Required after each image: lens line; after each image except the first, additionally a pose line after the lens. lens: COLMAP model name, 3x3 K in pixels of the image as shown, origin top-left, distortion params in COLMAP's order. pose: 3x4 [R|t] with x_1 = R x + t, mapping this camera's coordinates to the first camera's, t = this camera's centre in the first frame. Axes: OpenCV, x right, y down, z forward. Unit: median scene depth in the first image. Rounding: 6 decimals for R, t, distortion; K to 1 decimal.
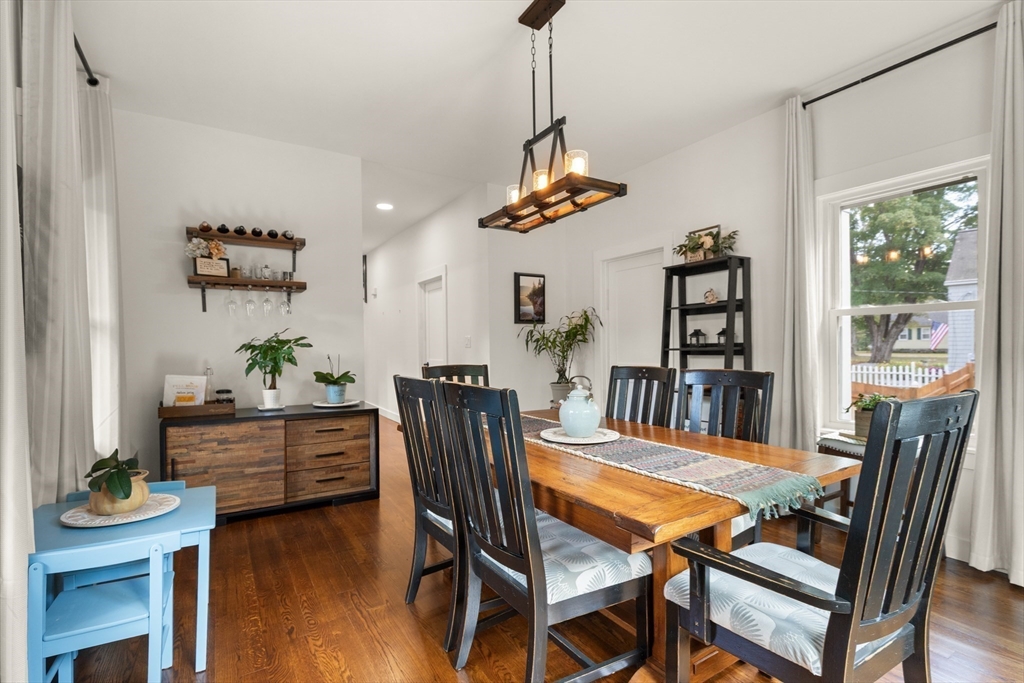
lens RADIAL K [[468.0, 0, 530.6], [0, 468.0, 350.1], [0, 0, 1]] dist [0.000479, 0.001183]
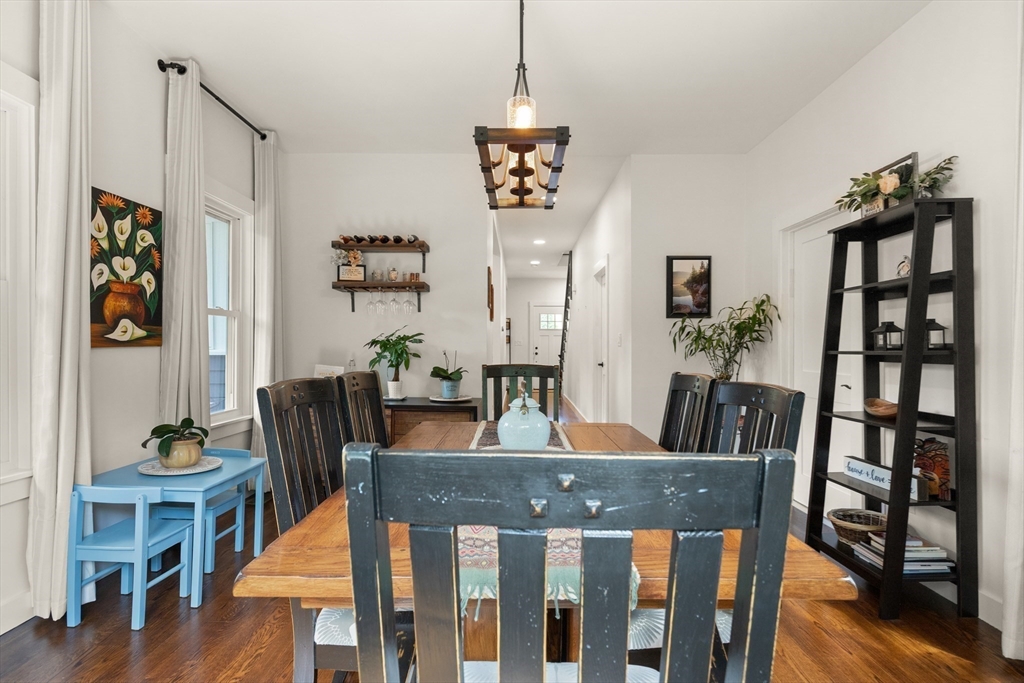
lens RADIAL K [[503.9, 0, 529.8], [0, 503.9, 346.2], [0, 0, 1]] dist [0.001274, -0.001168]
pose [[0.843802, 0.014043, -0.536472, 0.329785], [-0.017467, 0.999847, -0.001302, -0.001989], [0.536371, 0.010469, 0.843917, 0.164047]]
